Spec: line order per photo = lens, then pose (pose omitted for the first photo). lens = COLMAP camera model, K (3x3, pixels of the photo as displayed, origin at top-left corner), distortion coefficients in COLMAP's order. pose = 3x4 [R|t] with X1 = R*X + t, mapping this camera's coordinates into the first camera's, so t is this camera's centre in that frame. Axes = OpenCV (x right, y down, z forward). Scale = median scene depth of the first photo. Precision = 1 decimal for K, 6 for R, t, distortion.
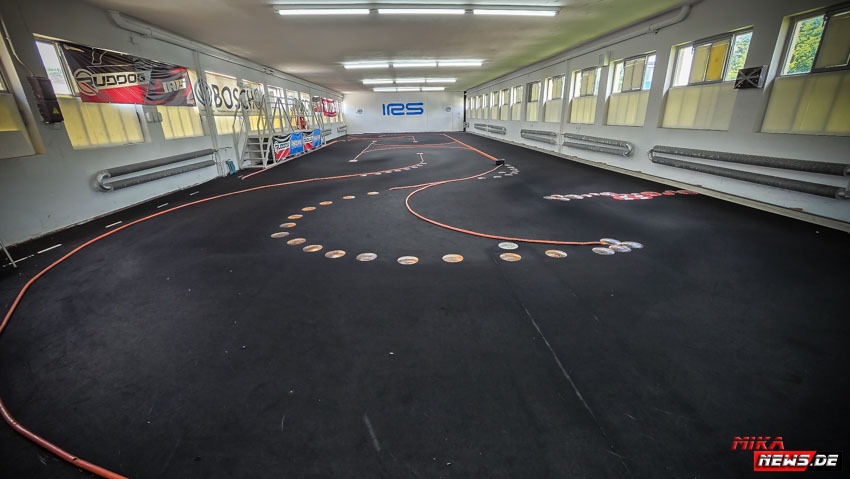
lens RADIAL K [[353.3, 0, 430.3], [0, 353.3, 234.6], [0, 0, 1]] dist [0.000005, -0.000087]
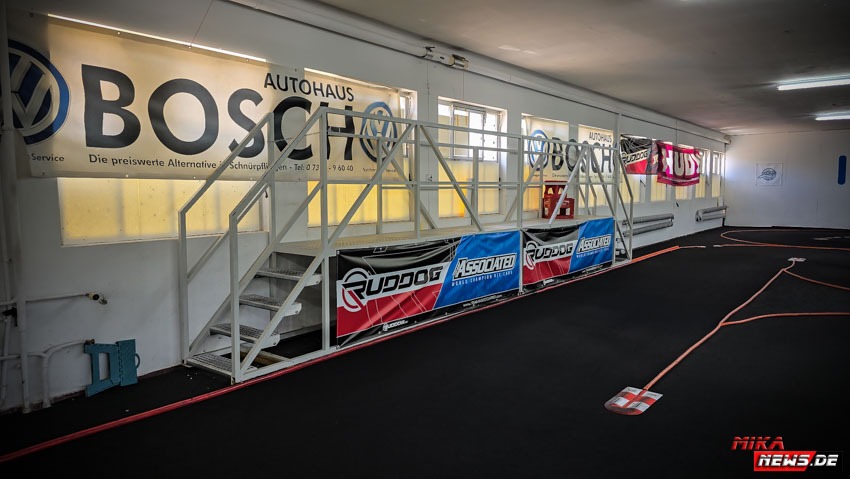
lens RADIAL K [[571.5, 0, 425.0], [0, 571.5, 239.5], [0, 0, 1]] dist [0.071238, -0.064941]
pose [[0.740496, 0.084912, -0.666675, -0.065651], [-0.231028, 0.963693, -0.133869, -0.159042], [0.631104, 0.253150, 0.733228, 0.465820]]
